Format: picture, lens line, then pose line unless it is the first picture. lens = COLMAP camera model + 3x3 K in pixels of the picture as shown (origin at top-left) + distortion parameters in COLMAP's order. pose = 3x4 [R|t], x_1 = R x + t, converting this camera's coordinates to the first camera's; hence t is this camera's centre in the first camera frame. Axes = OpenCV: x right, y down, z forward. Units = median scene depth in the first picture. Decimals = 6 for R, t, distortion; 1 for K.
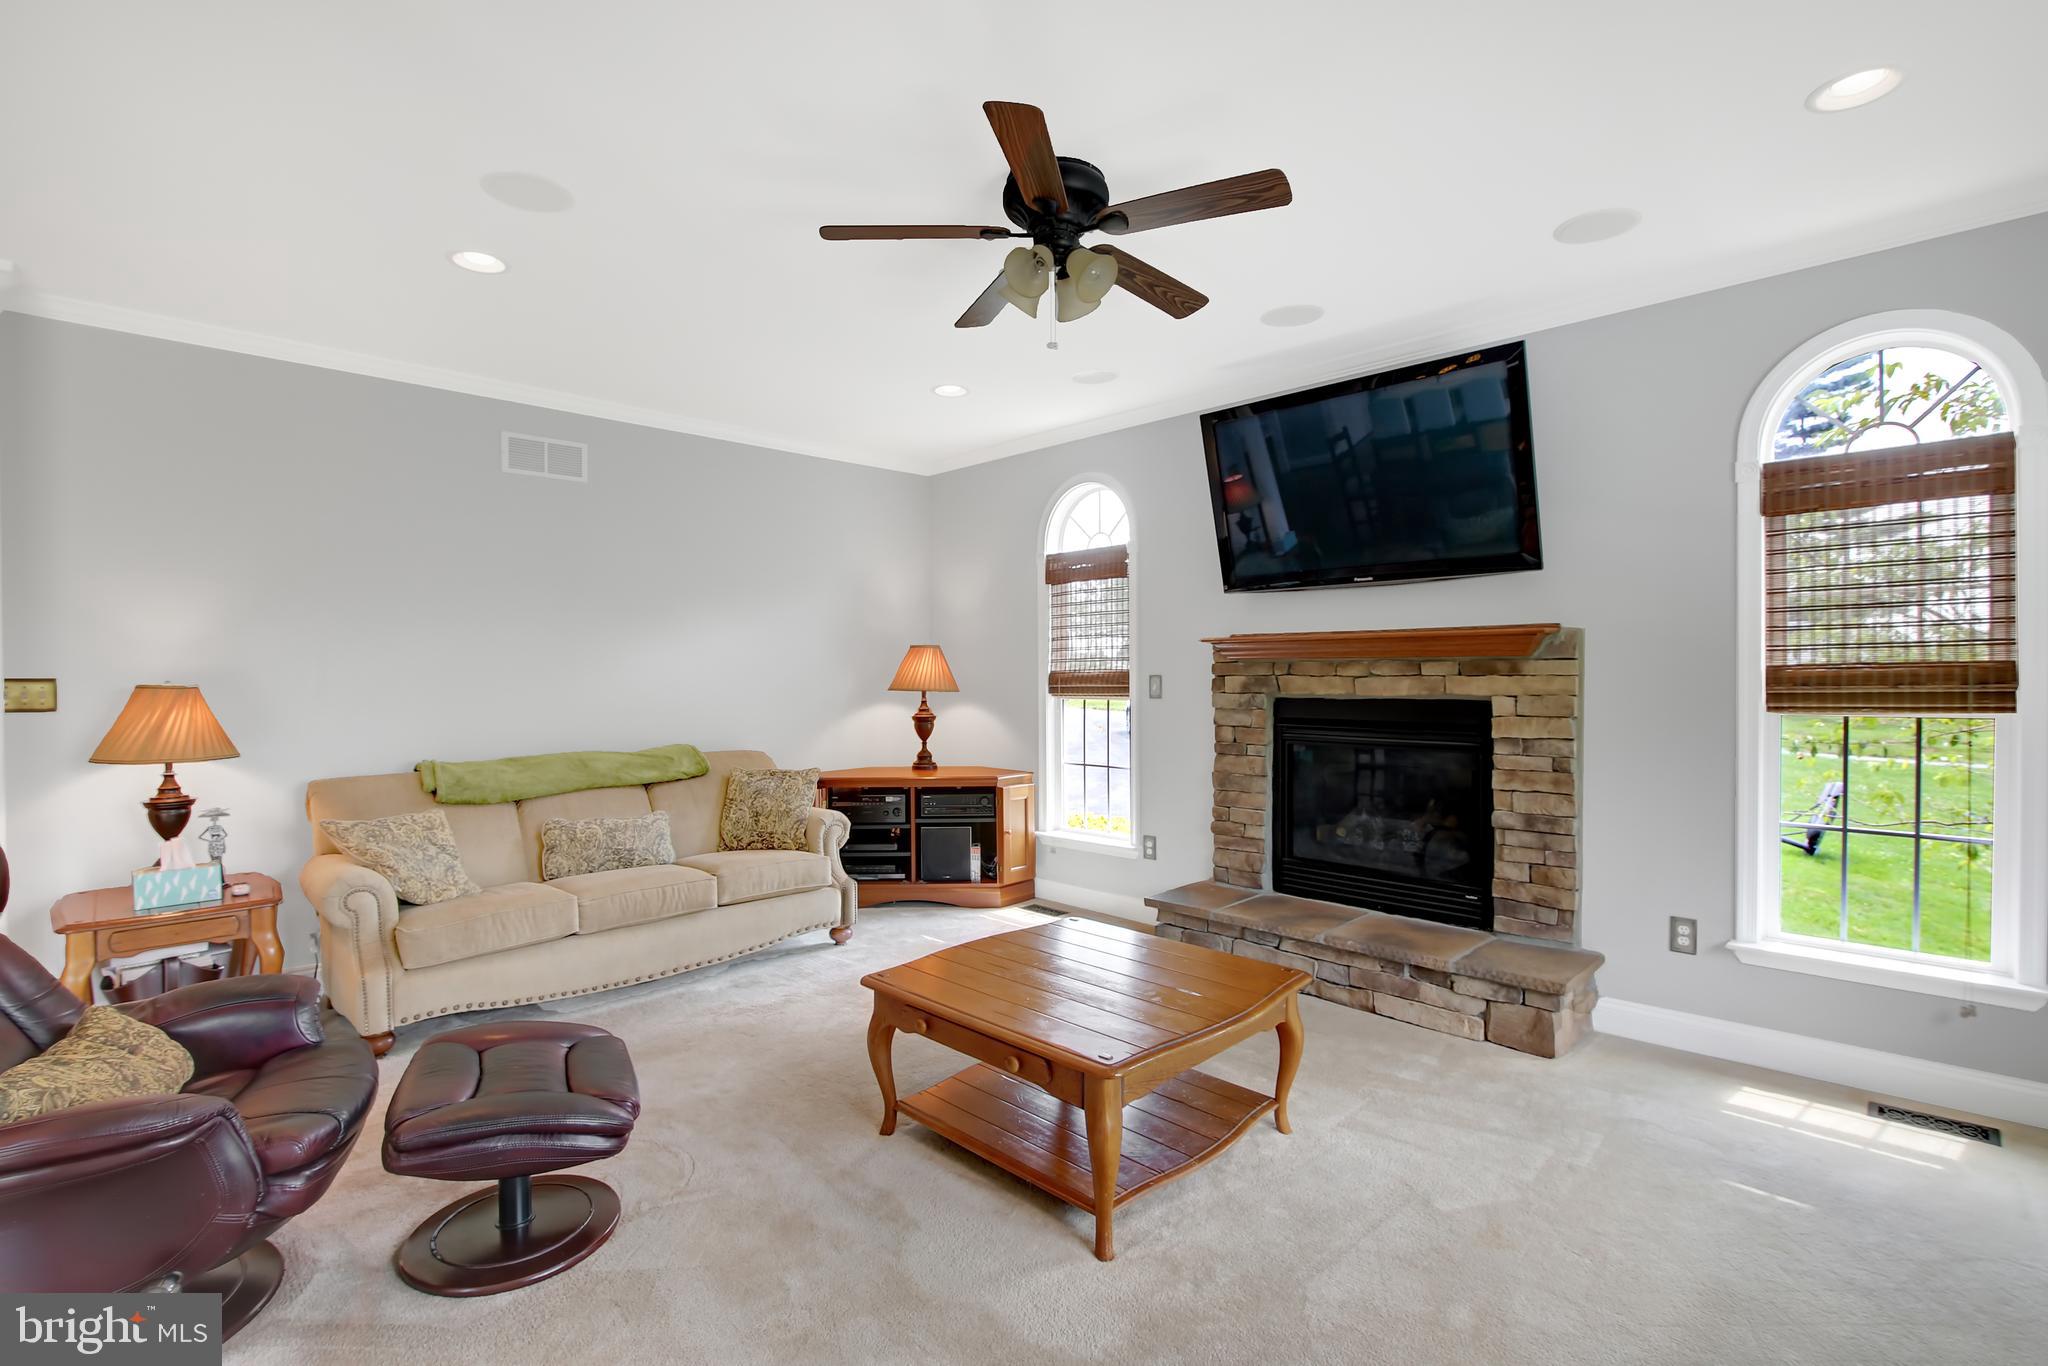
lens RADIAL K [[944.6, 0, 1024.0], [0, 944.6, 683.0], [0, 0, 1]] dist [0.000212, -0.013051]
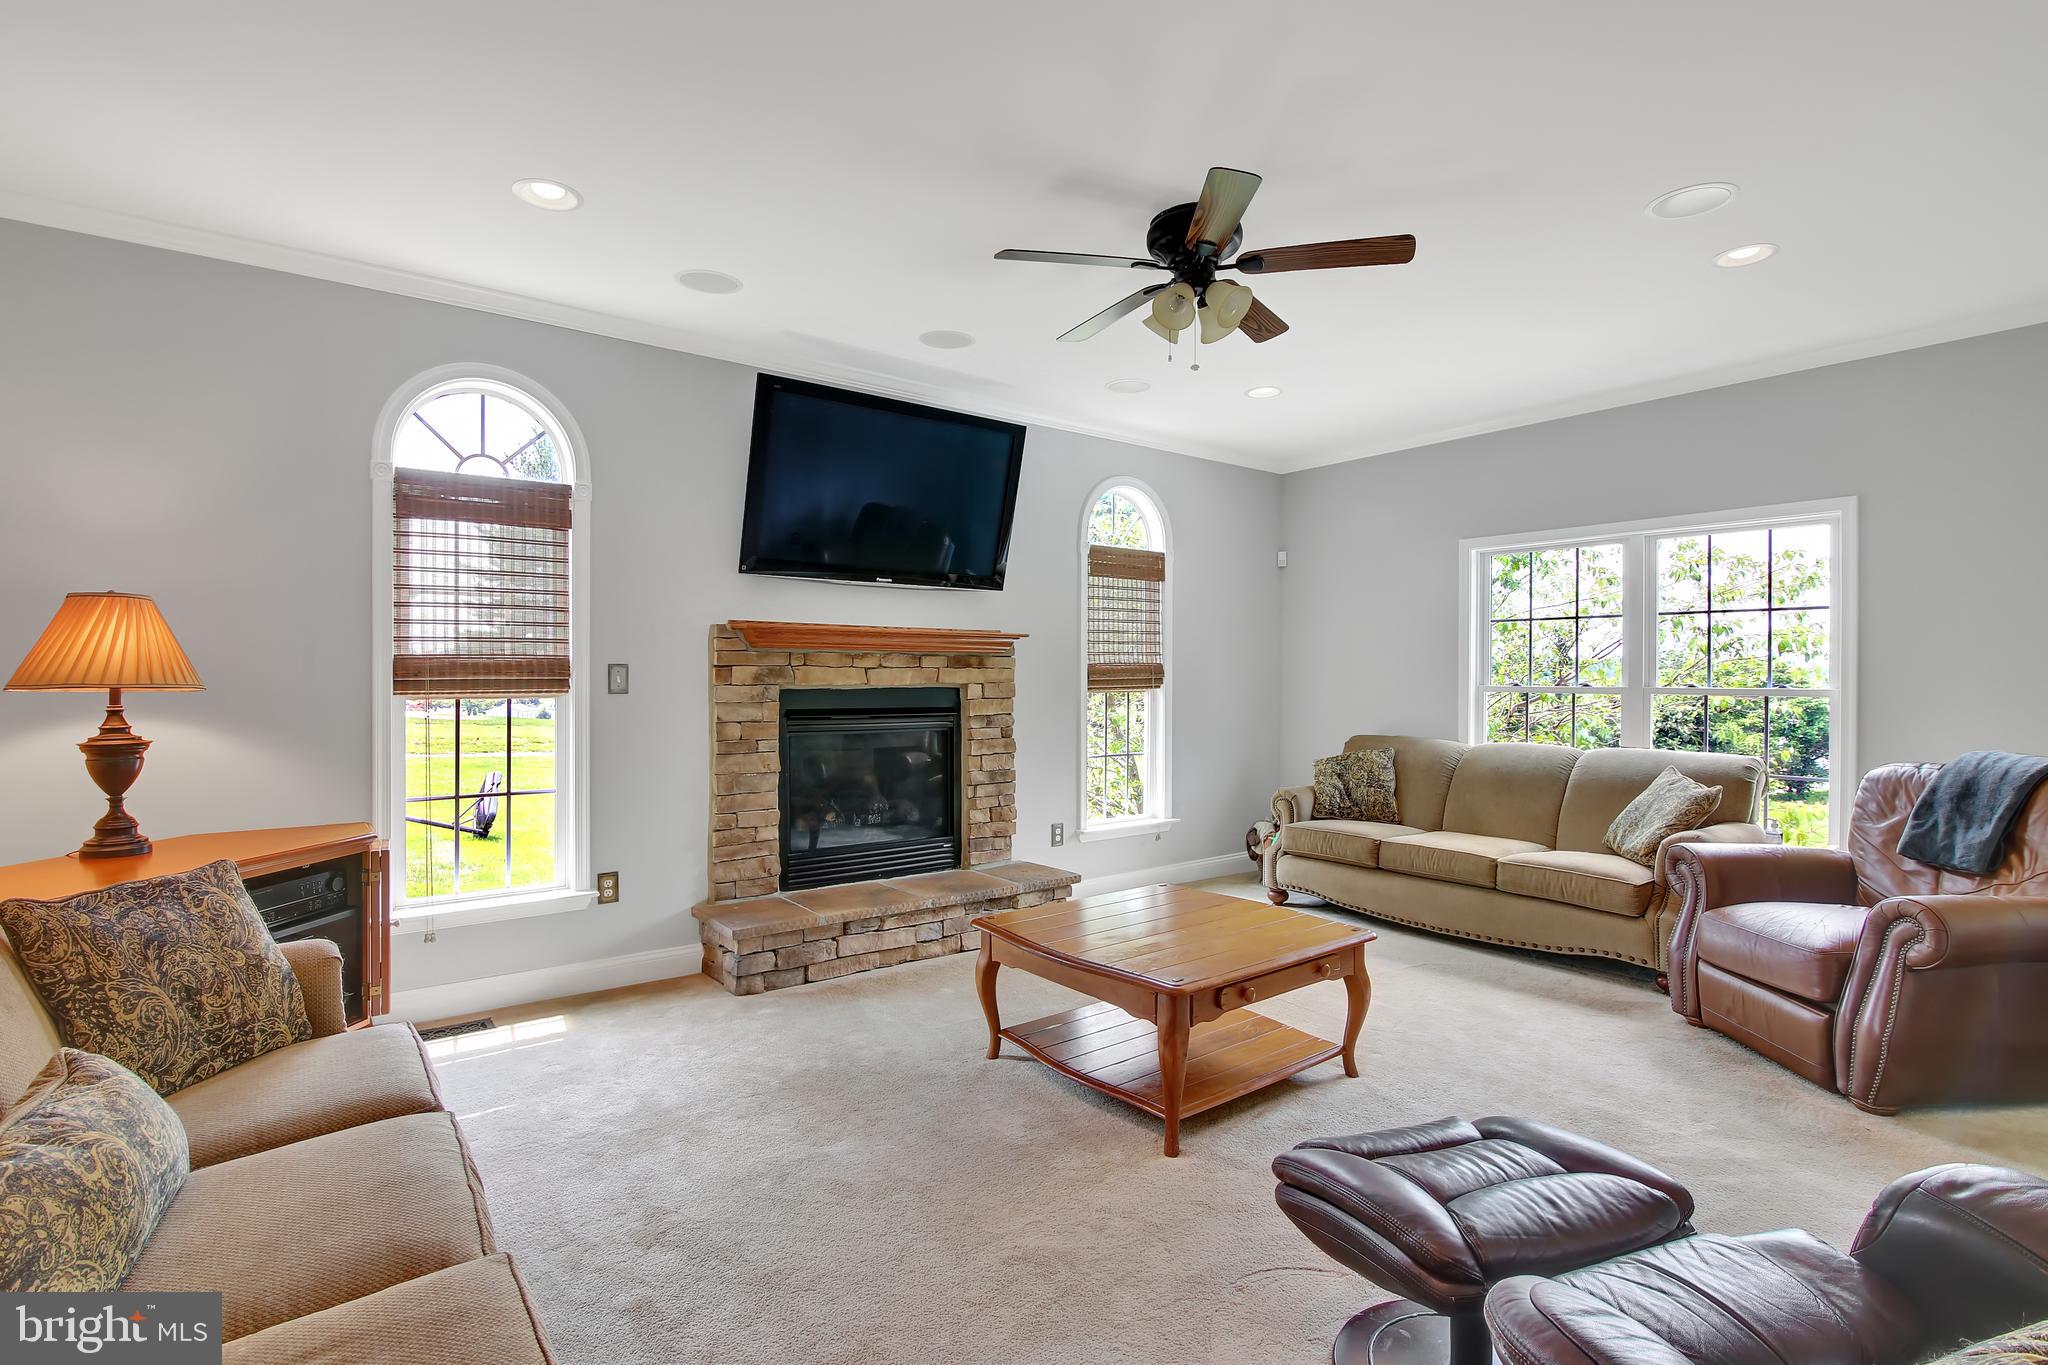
lens RADIAL K [[944.6, 0, 1024.0], [0, 944.6, 682.5], [0, 0, 1]] dist [0.000212, -0.013051]
pose [[0.137985, -0.010533, 0.990378, -0.648579], [-0.001643, 0.999940, 0.010863, -0.002262], [-0.990433, -0.003126, 0.137959, 0.621933]]
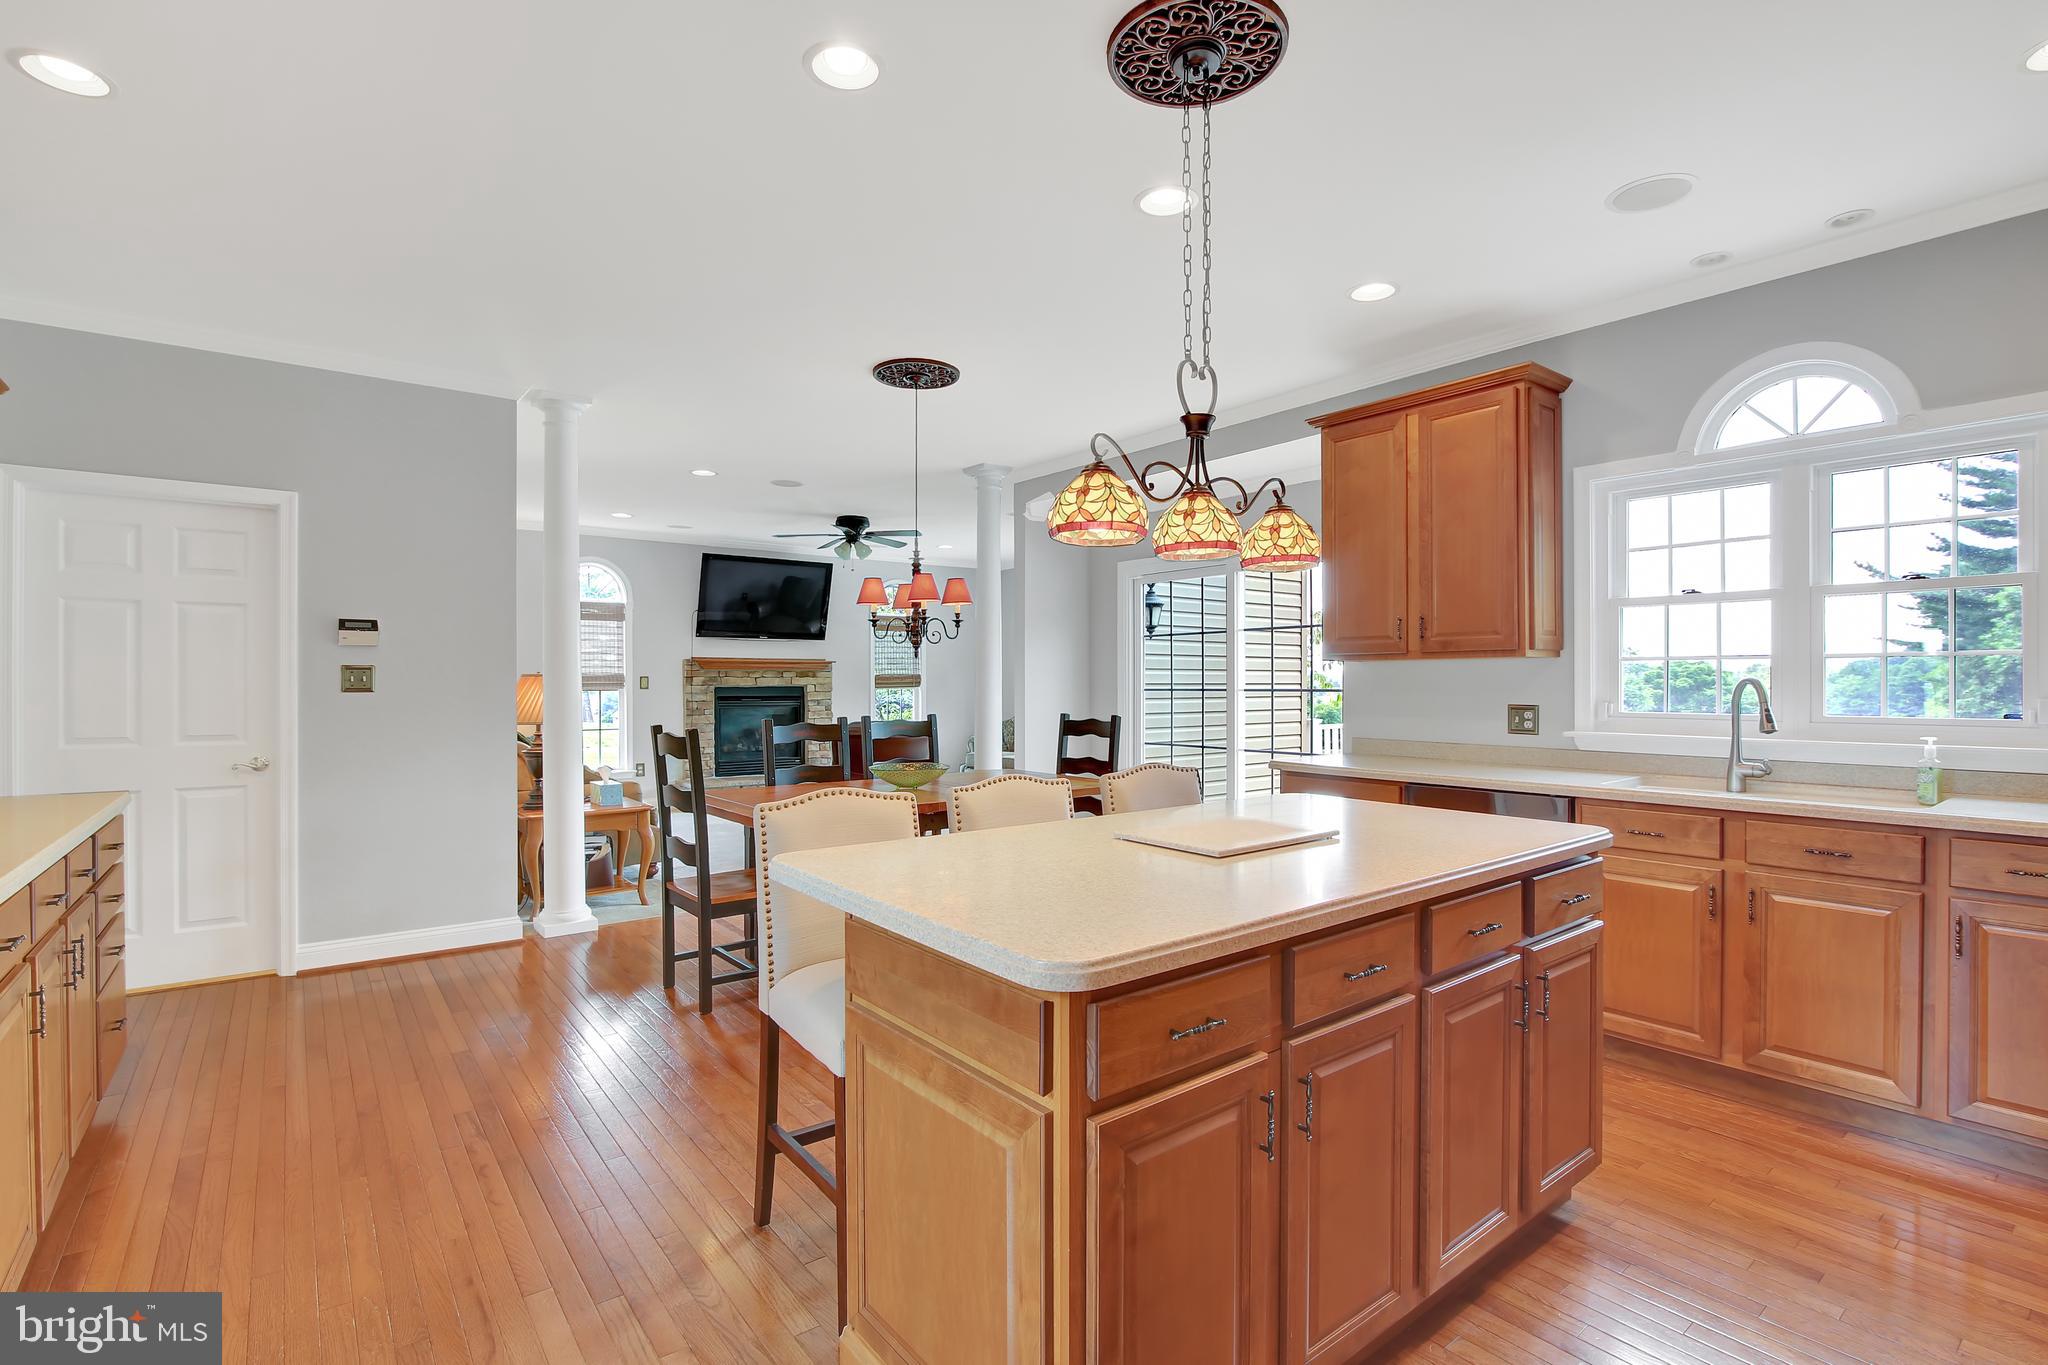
lens RADIAL K [[944.6, 0, 1024.0], [0, 944.6, 682.5], [0, 0, 1]] dist [0.000212, -0.013051]
pose [[0.134504, -0.002999, 0.990909, -1.778426], [0.005389, 0.999983, 0.002295, 0.003761], [-0.990898, 0.005032, 0.134518, 0.008286]]
